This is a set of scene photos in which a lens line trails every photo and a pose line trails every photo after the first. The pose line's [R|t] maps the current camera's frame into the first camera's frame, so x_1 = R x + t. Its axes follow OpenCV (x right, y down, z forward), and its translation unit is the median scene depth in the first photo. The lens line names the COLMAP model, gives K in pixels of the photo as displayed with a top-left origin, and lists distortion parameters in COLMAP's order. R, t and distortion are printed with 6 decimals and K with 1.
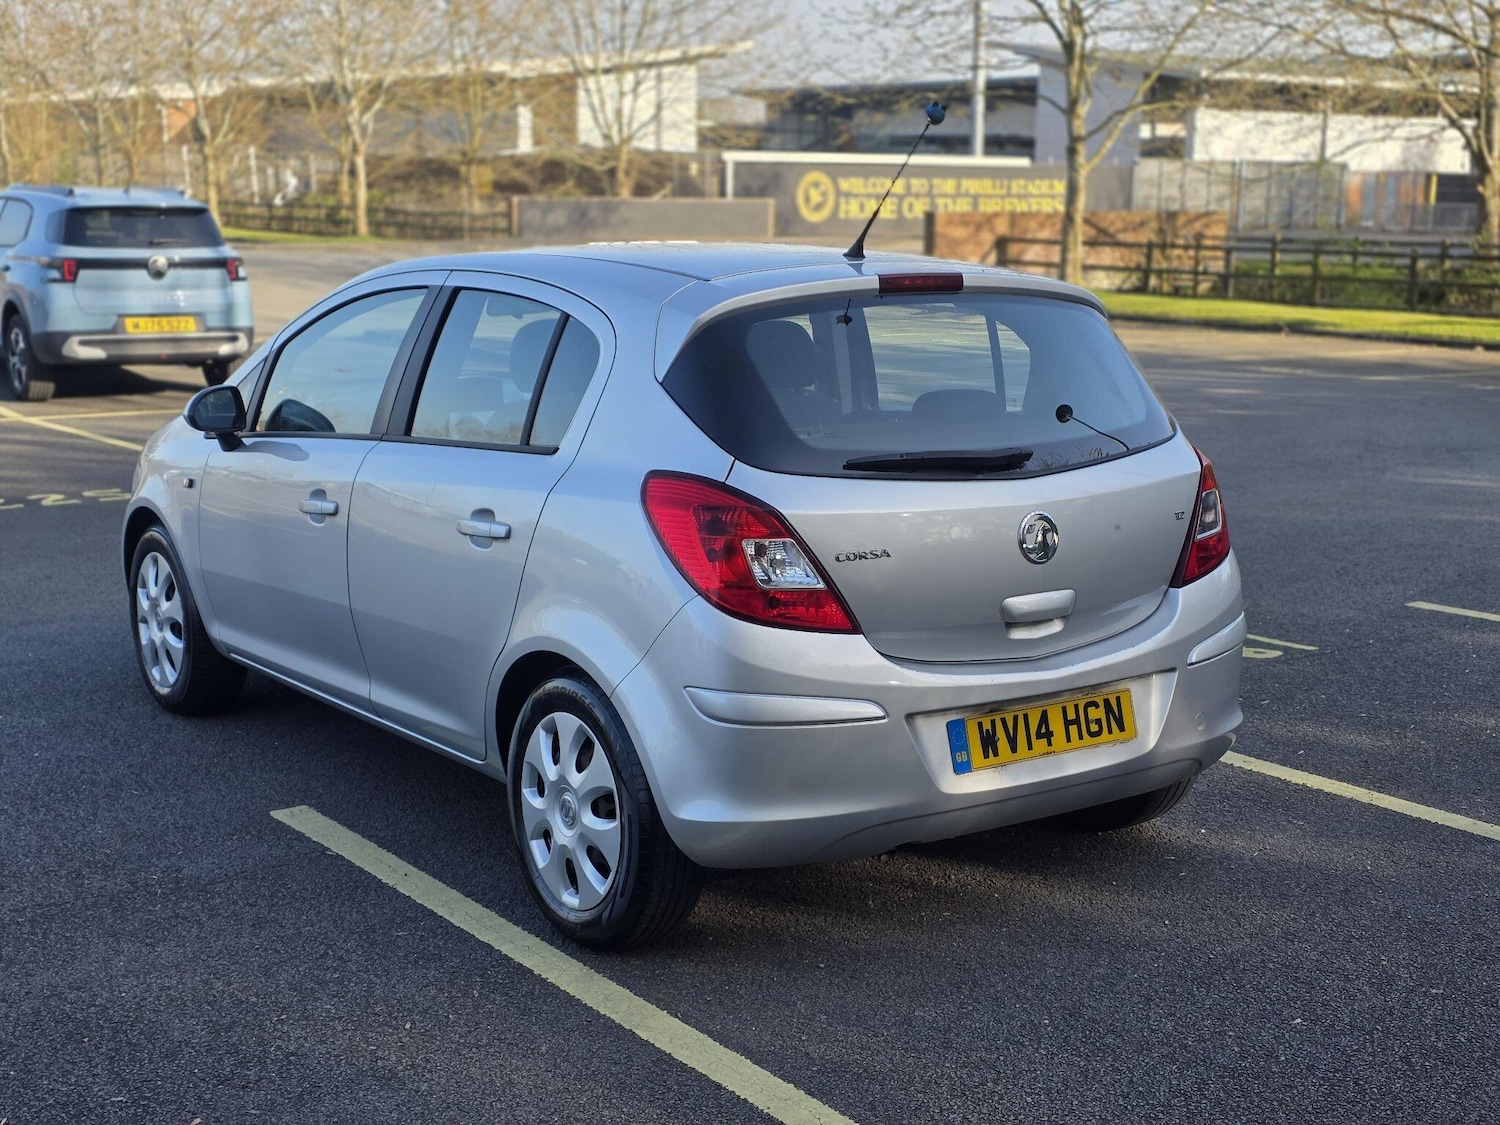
lens RADIAL K [[2058.3, 0, 775.4], [0, 2058.3, 580.0], [0, 0, 1]] dist [0.104957, 0.000000]
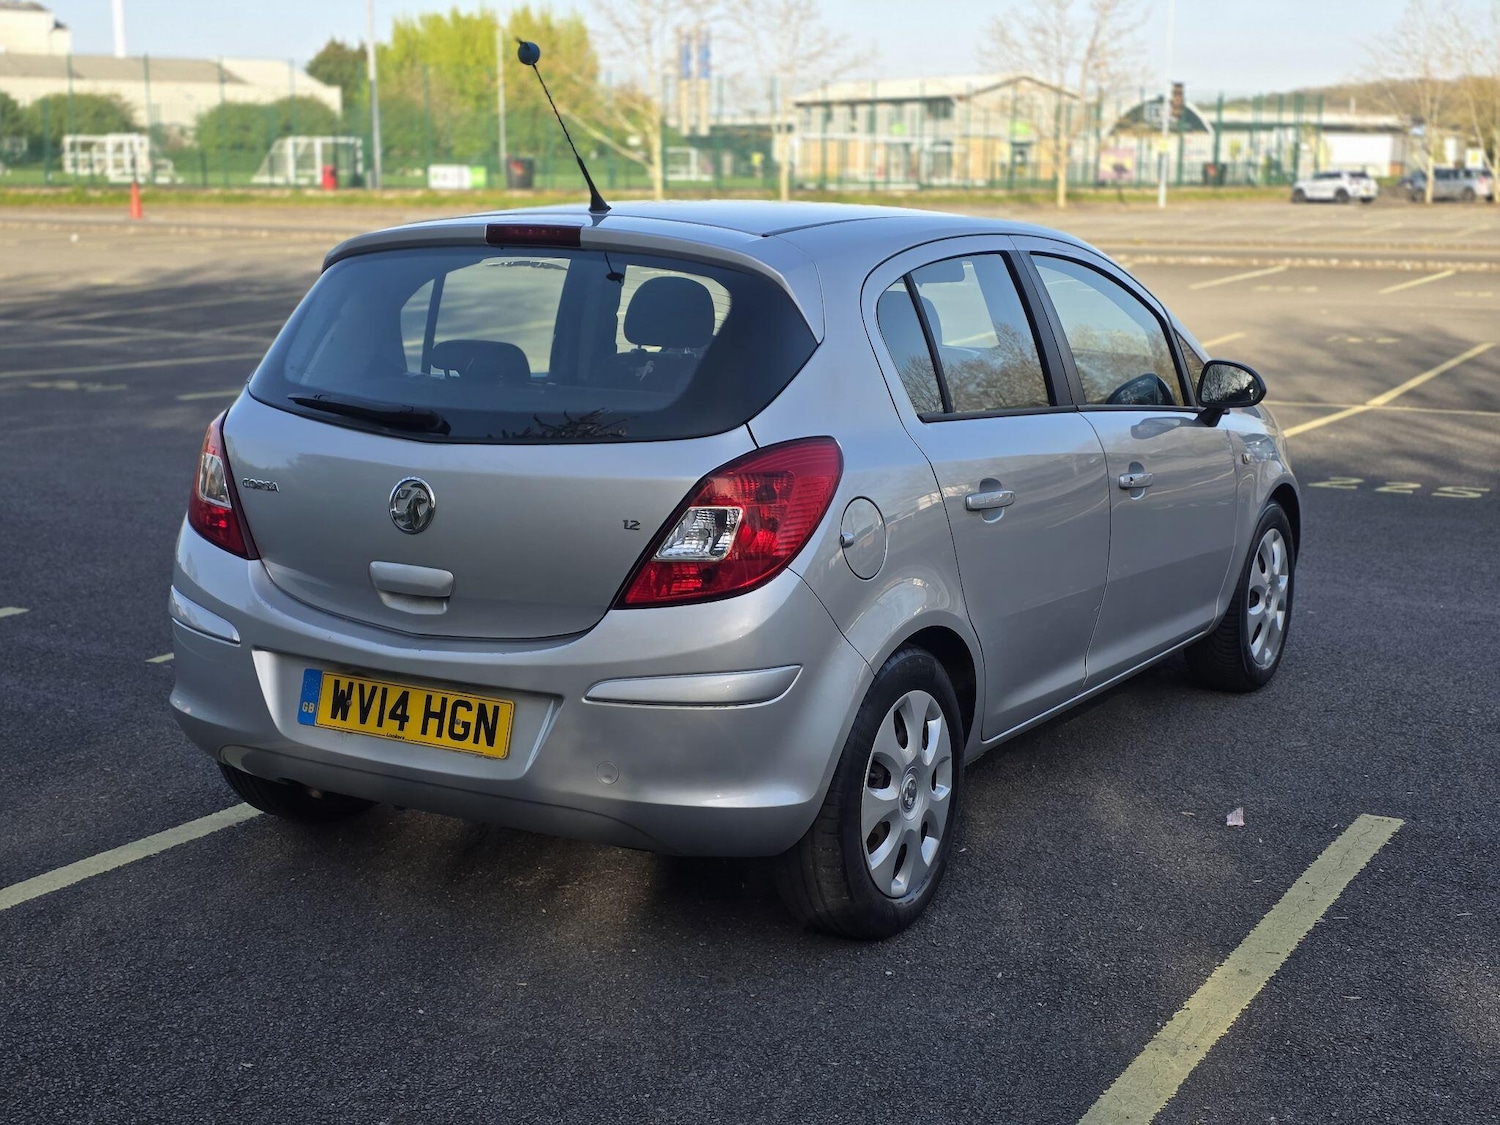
lens RADIAL K [[2045.2, 0, 760.9], [0, 2045.2, 565.5], [0, 0, 1]] dist [0.091363, 0.000000]
pose [[0.406680, 0.164908, -0.898564, 0.830020], [-0.175855, 0.979310, 0.100137, -0.092172], [0.896486, 0.117294, 0.427265, 0.607244]]
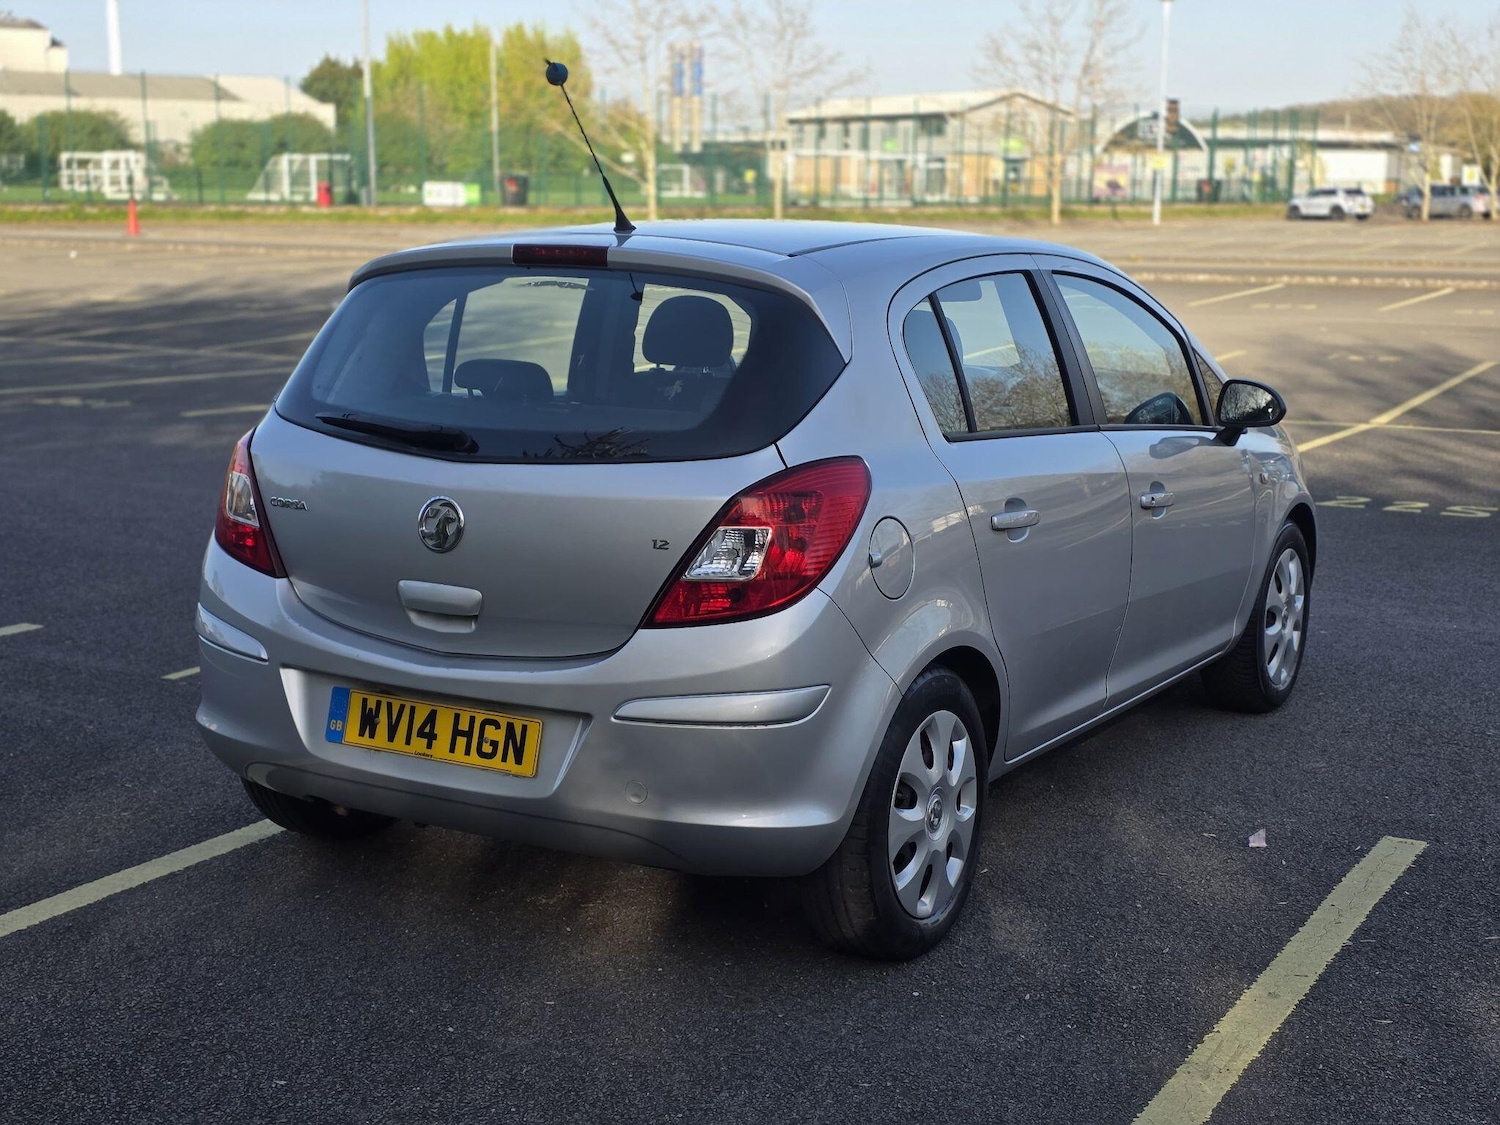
lens RADIAL K [[2045.2, 0, 728.7], [0, 2045.2, 578.3], [0, 0, 1]] dist [0.091363, 0.000000]
pose [[0.396133, 0.164340, -0.903367, 0.824589], [-0.177359, 0.979019, 0.100329, -0.090927], [0.900901, 0.120477, 0.416968, 0.594911]]
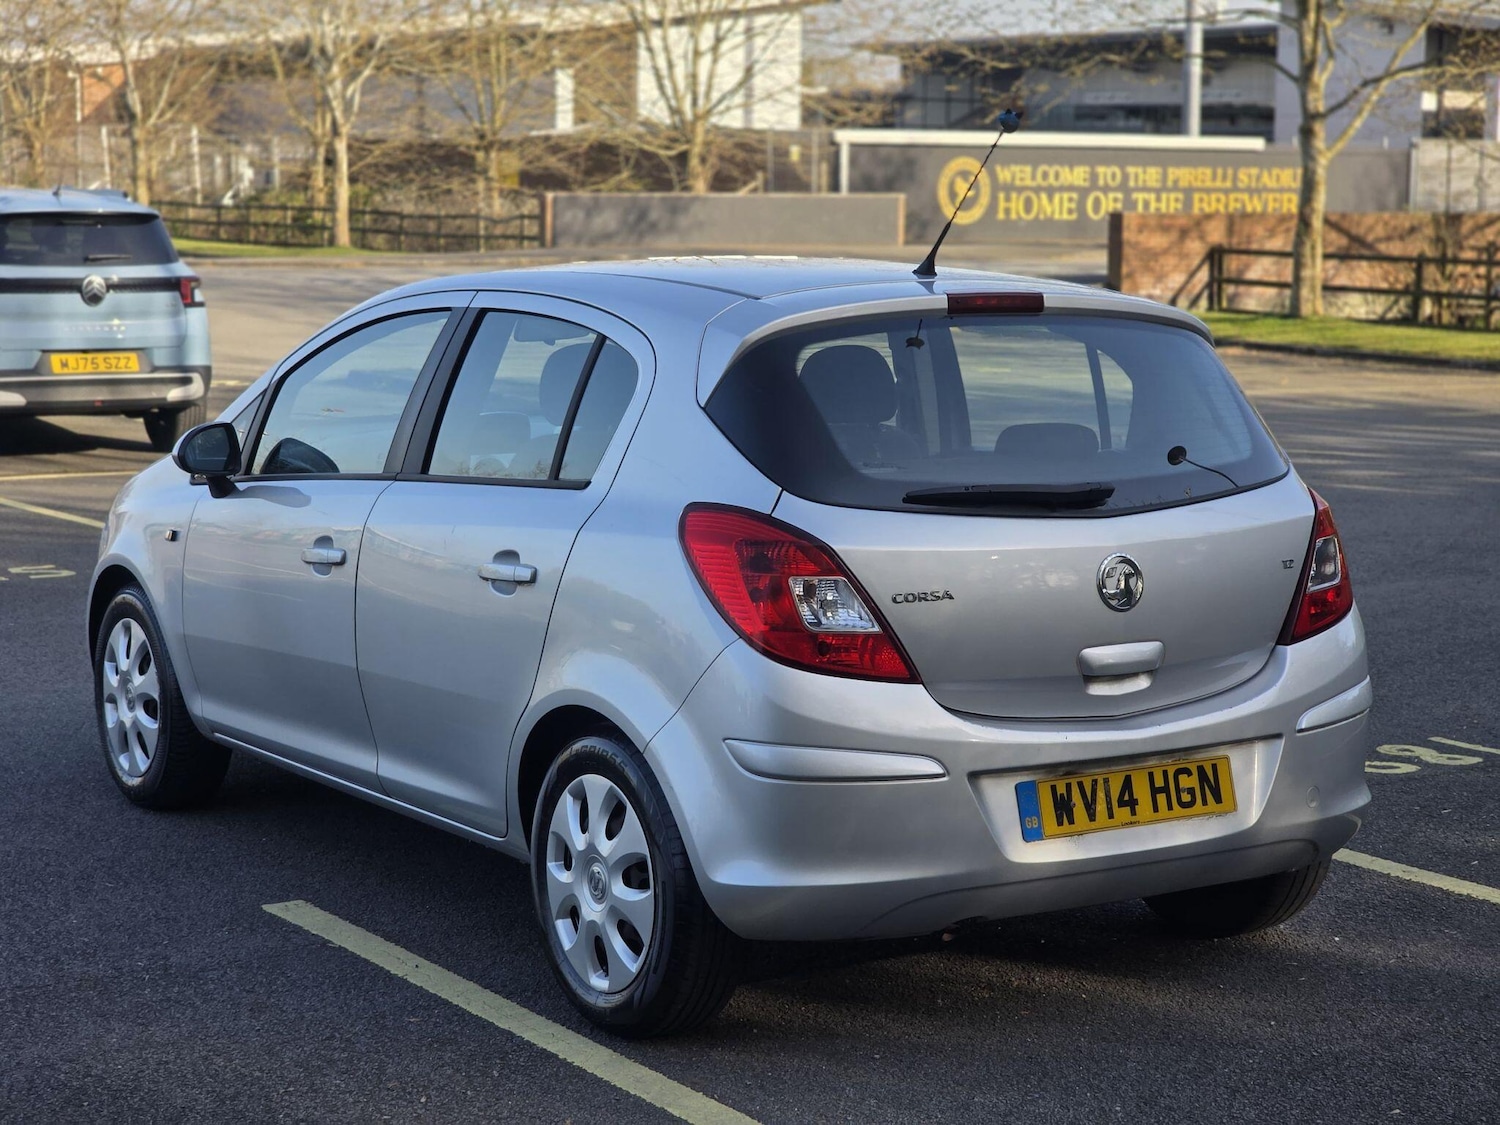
lens RADIAL K [[2980.7, 0, 749.5], [0, 2980.7, 554.8], [0, 0, 1]] dist [0.021133, 0.000000]
pose [[0.998395, 0.005789, -0.056334, 0.031654], [-0.009228, 0.998096, -0.060981, 0.039290], [0.055874, 0.061402, 0.996548, -0.251605]]
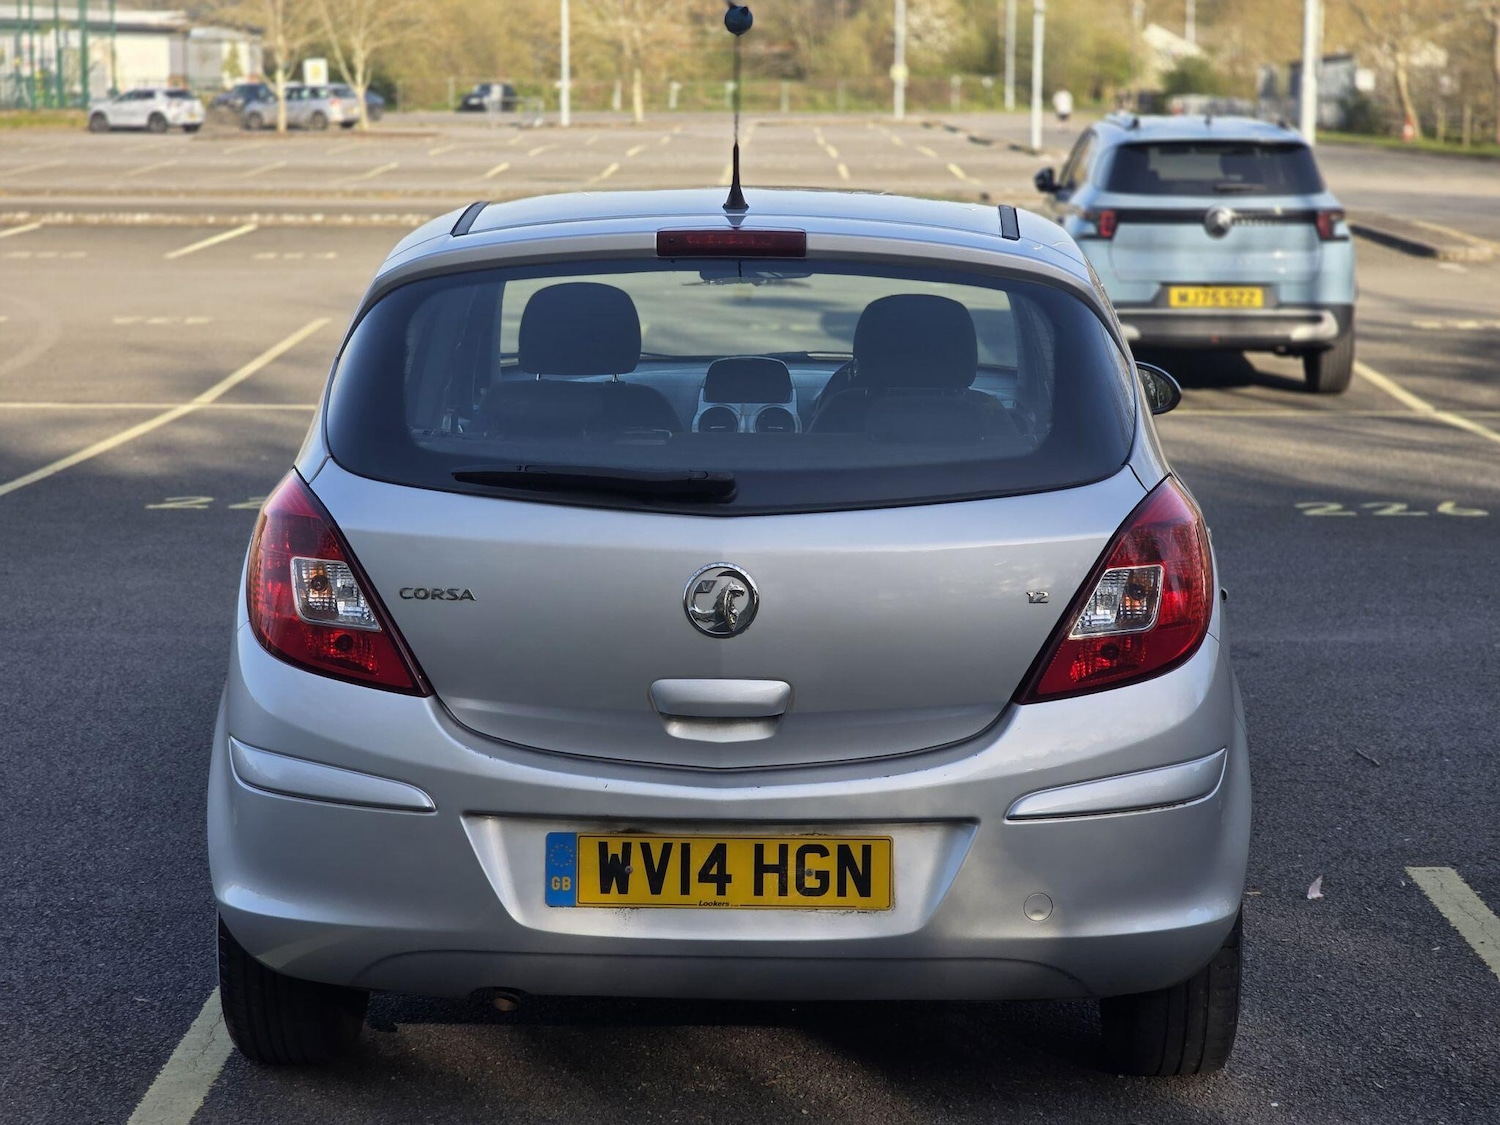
lens RADIAL K [[2925.7, 0, 744.1], [0, 2925.7, 565.6], [0, 0, 1]] dist [0.011912, 0.000000]
pose [[0.789674, 0.090620, -0.606797, 0.604352], [-0.111246, 0.993786, 0.003639, -0.029819], [0.603357, 0.064631, 0.794848, 0.162390]]
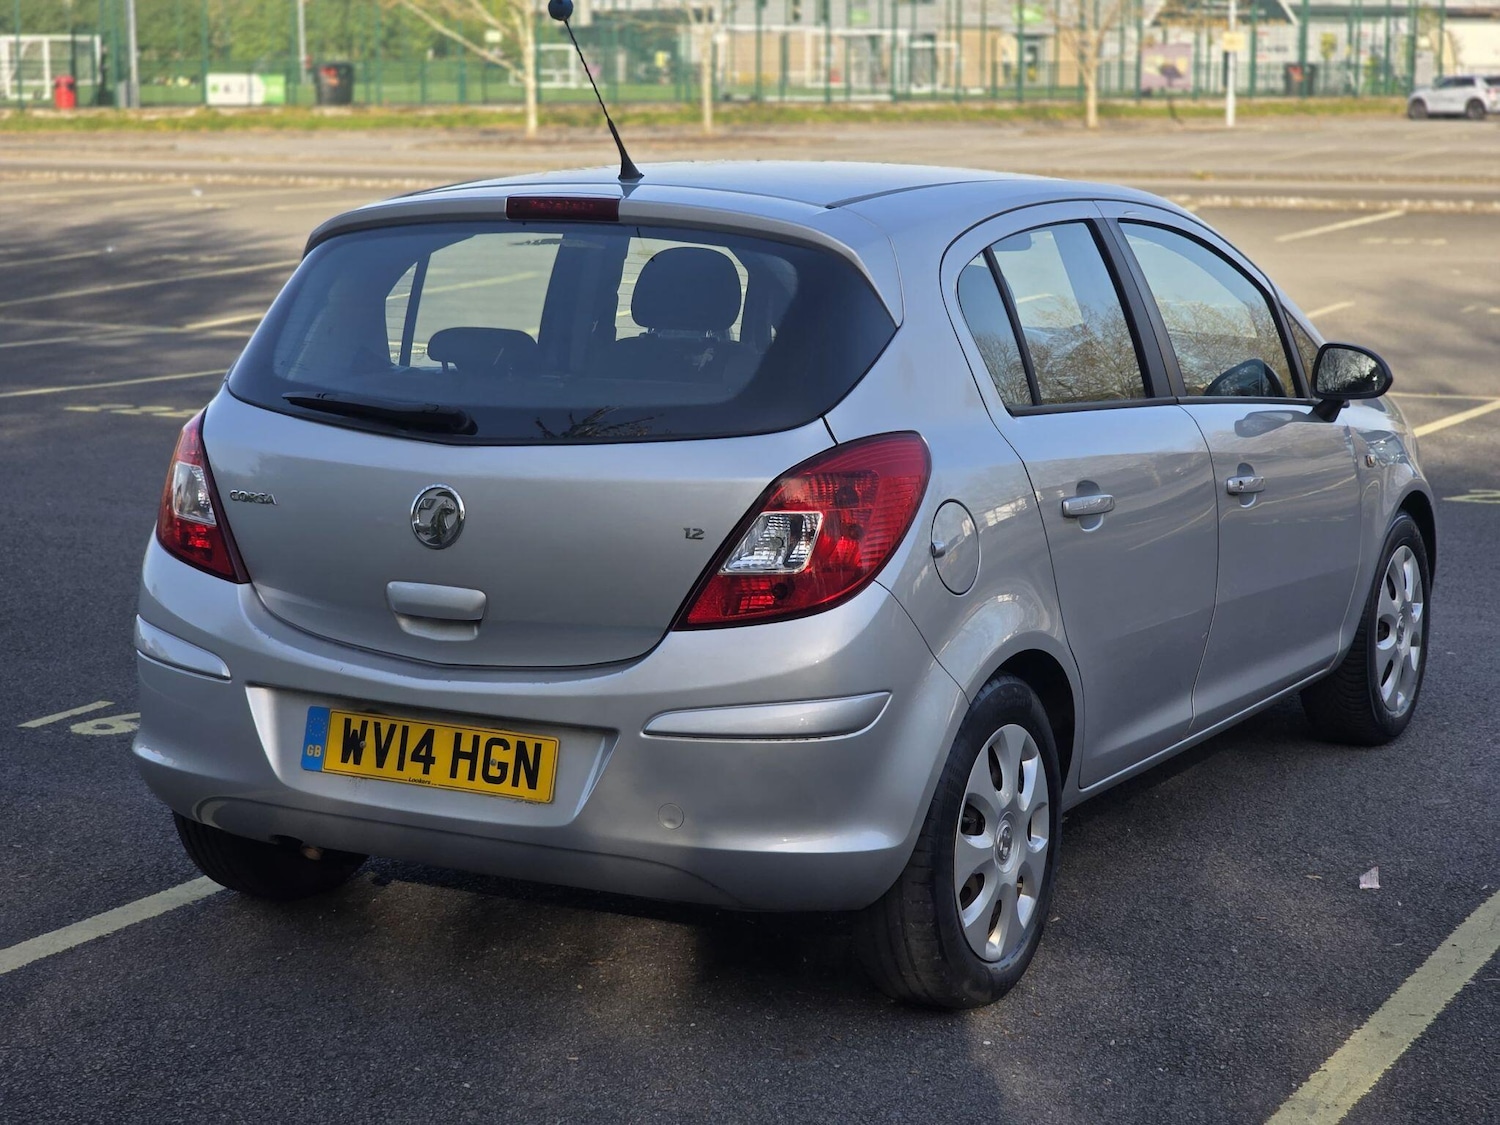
lens RADIAL K [[2925.7, 0, 752.7], [0, 2925.7, 553.9], [0, 0, 1]] dist [0.011912, 0.000000]
pose [[0.434569, 0.135931, -0.890321, 0.981350], [-0.167412, 0.983508, 0.068443, -0.085598], [0.884942, 0.119307, 0.450159, 0.479494]]
